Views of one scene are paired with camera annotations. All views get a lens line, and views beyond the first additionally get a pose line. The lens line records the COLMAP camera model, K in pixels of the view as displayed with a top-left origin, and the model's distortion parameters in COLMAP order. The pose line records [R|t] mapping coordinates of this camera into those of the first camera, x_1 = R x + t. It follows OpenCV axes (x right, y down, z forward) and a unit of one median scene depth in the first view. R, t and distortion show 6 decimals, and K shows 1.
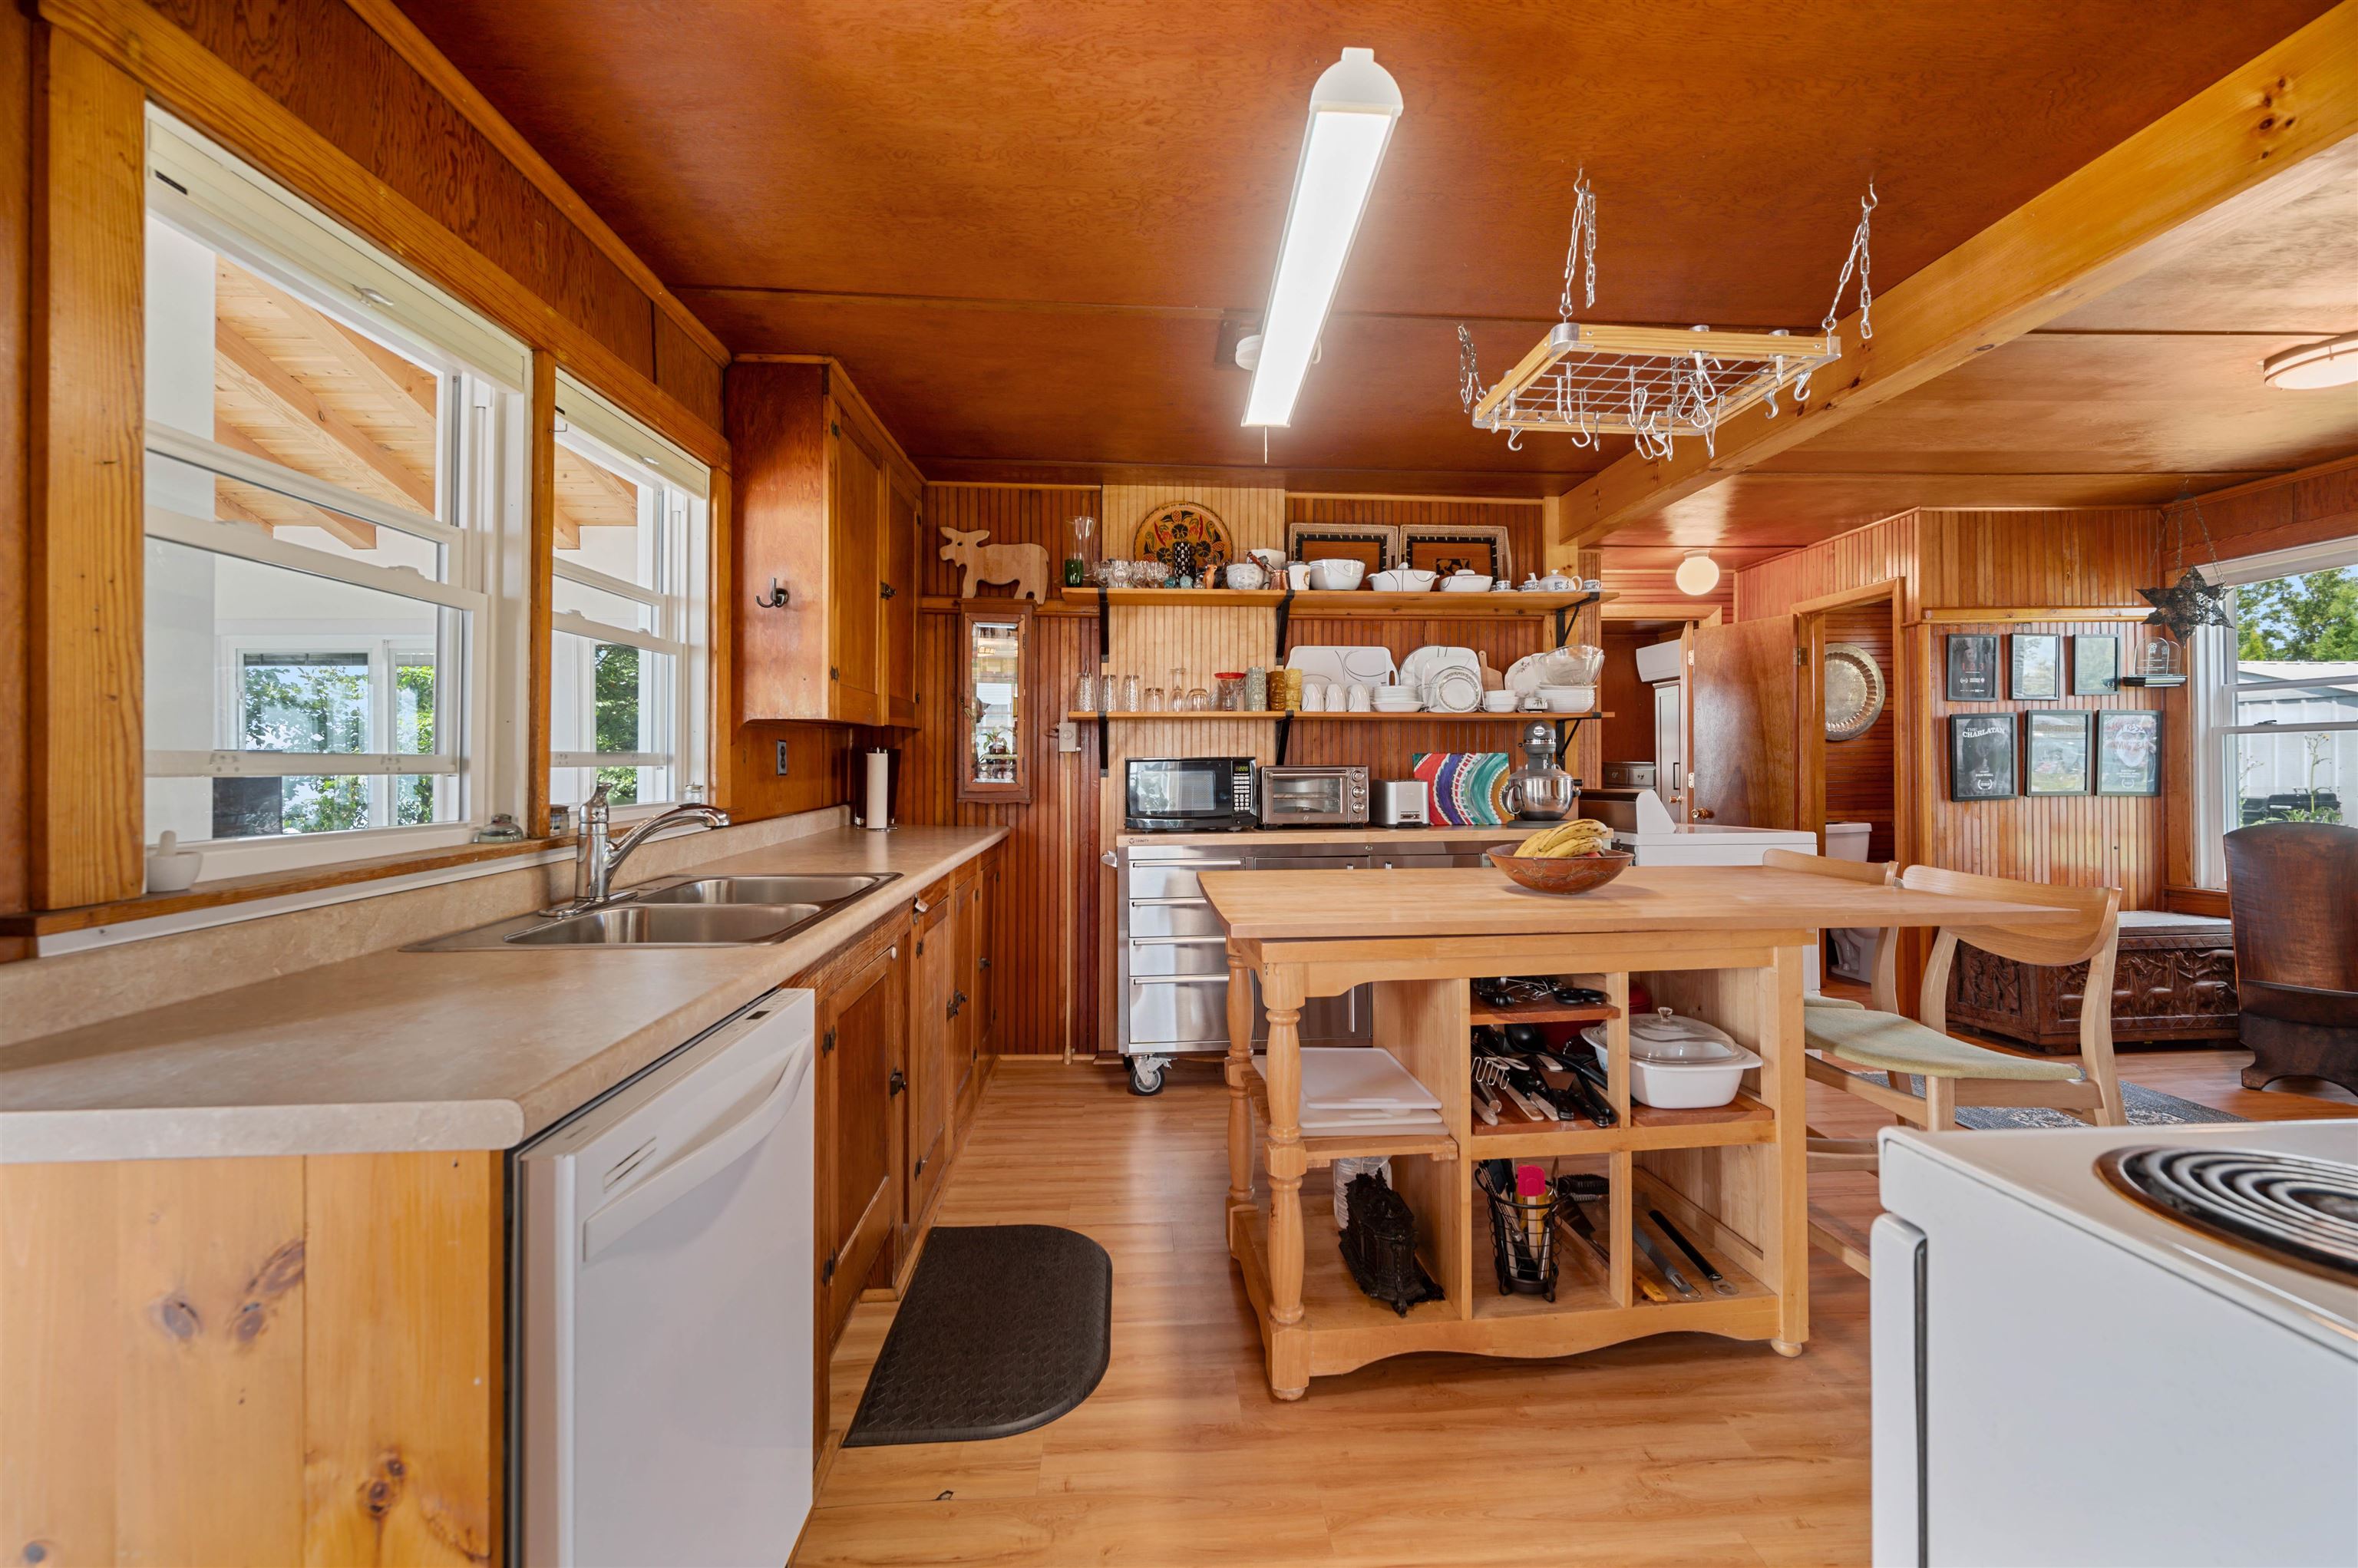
lens RADIAL K [[944.7, 0, 1166.8], [0, 944.7, 764.0], [0, 0, 1]] dist [-0.007208, 0.000159]
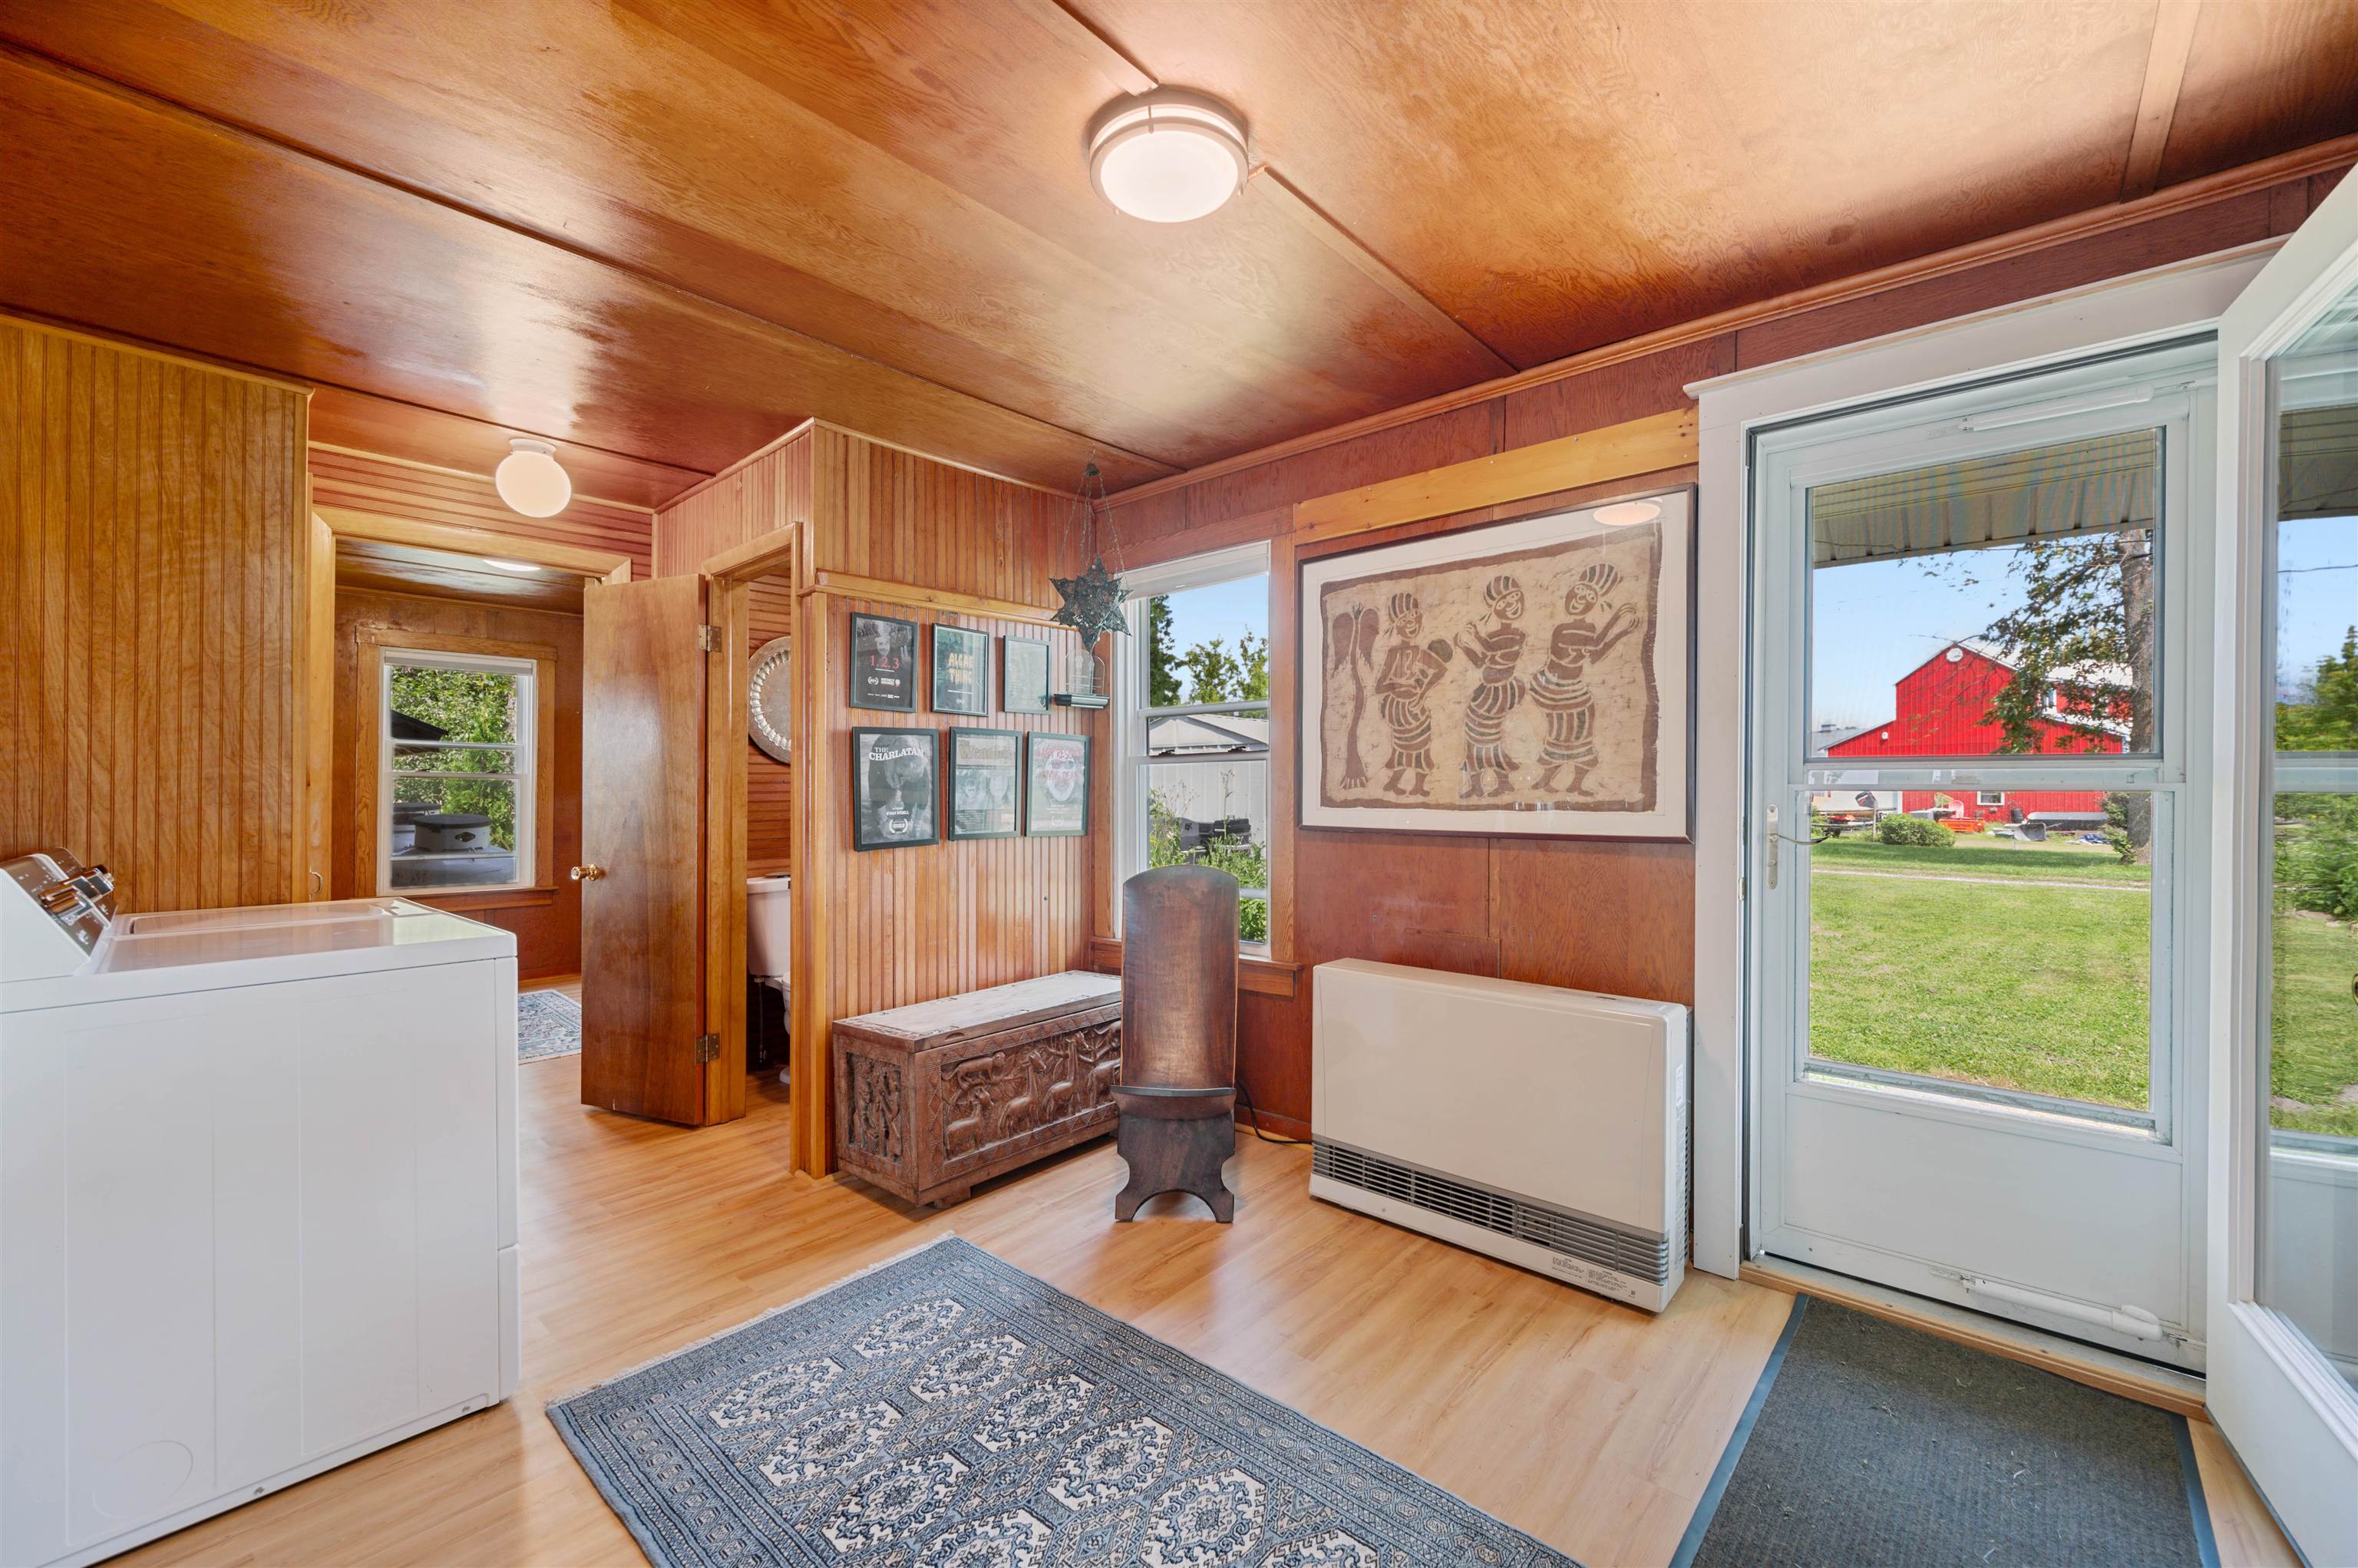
lens RADIAL K [[944.7, 0, 1200.4], [0, 944.7, 796.5], [0, 0, 1]] dist [-0.007208, 0.000159]
pose [[0.684704, 0.001804, 0.728819, 0.552252], [-0.004643, 0.999987, 0.001886, -0.003885], [-0.728807, -0.004676, 0.684703, 0.366112]]
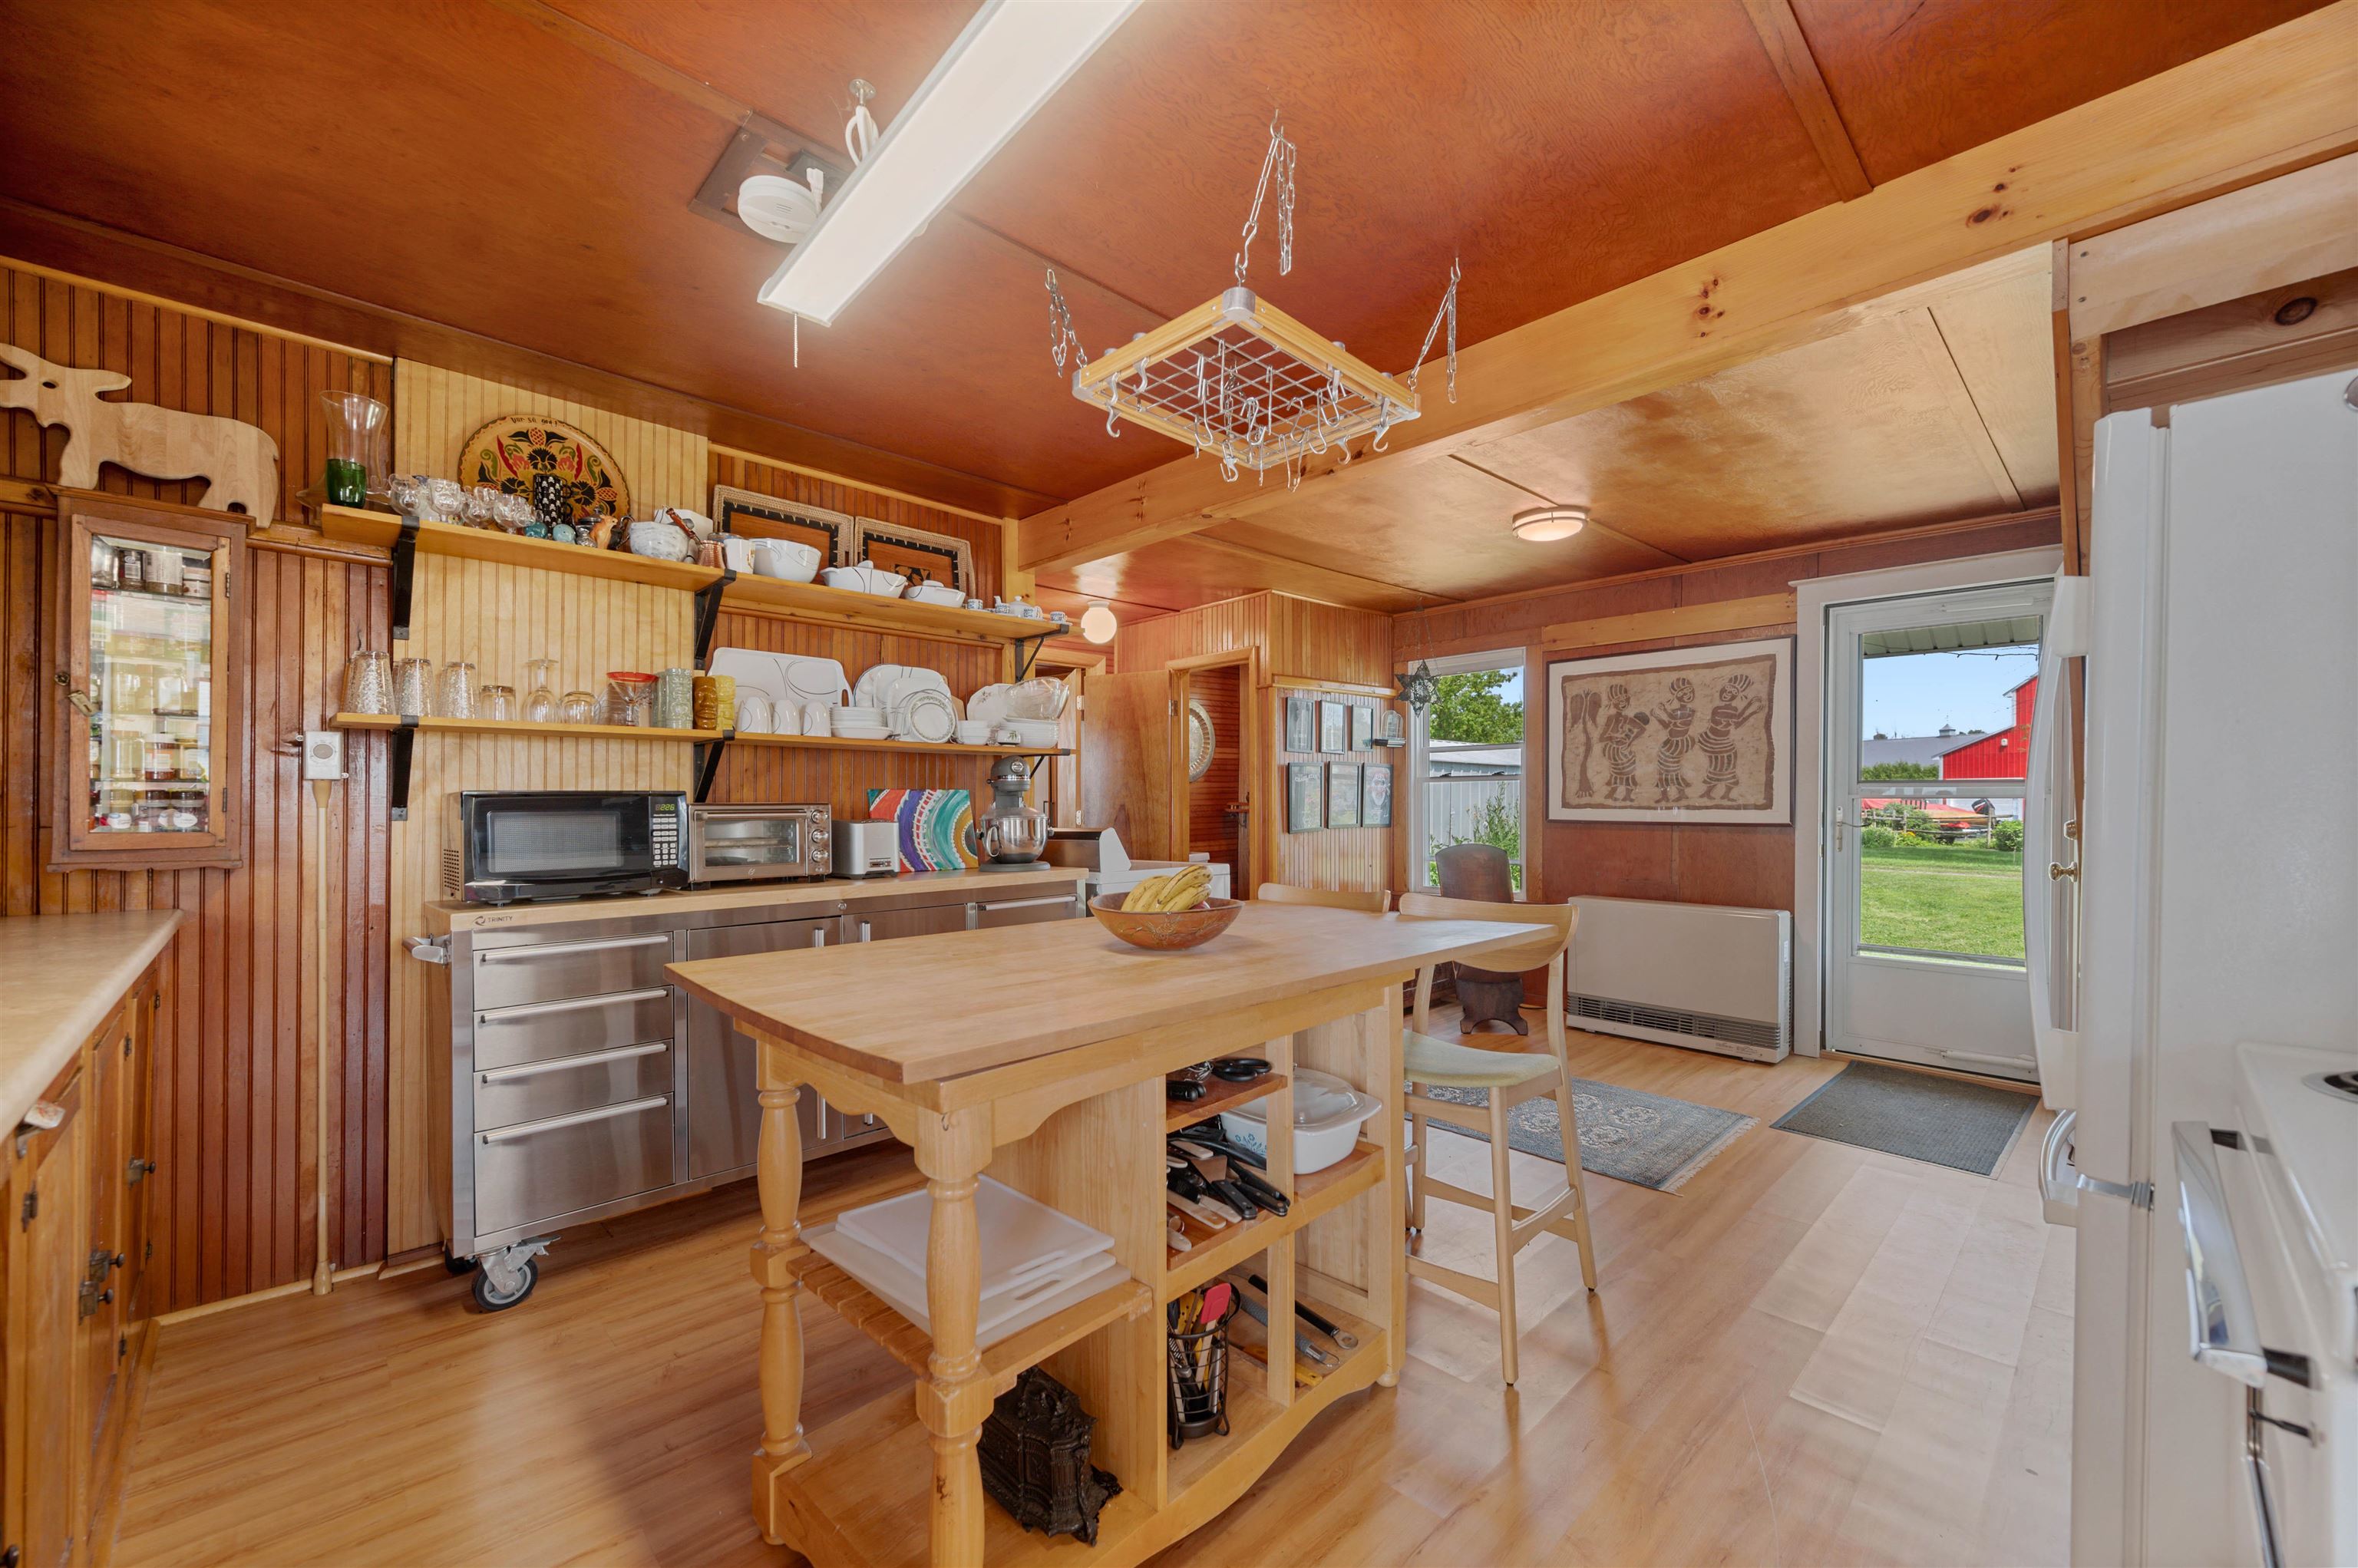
lens RADIAL K [[944.7, 0, 1183.3], [0, 944.7, 805.8], [0, 0, 1]] dist [-0.007208, 0.000159]
pose [[0.753084, 0.000635, 0.657924, -0.084412], [-0.003356, 0.999990, 0.002876, 0.000296], [-0.657916, -0.004374, 0.753079, 0.181158]]
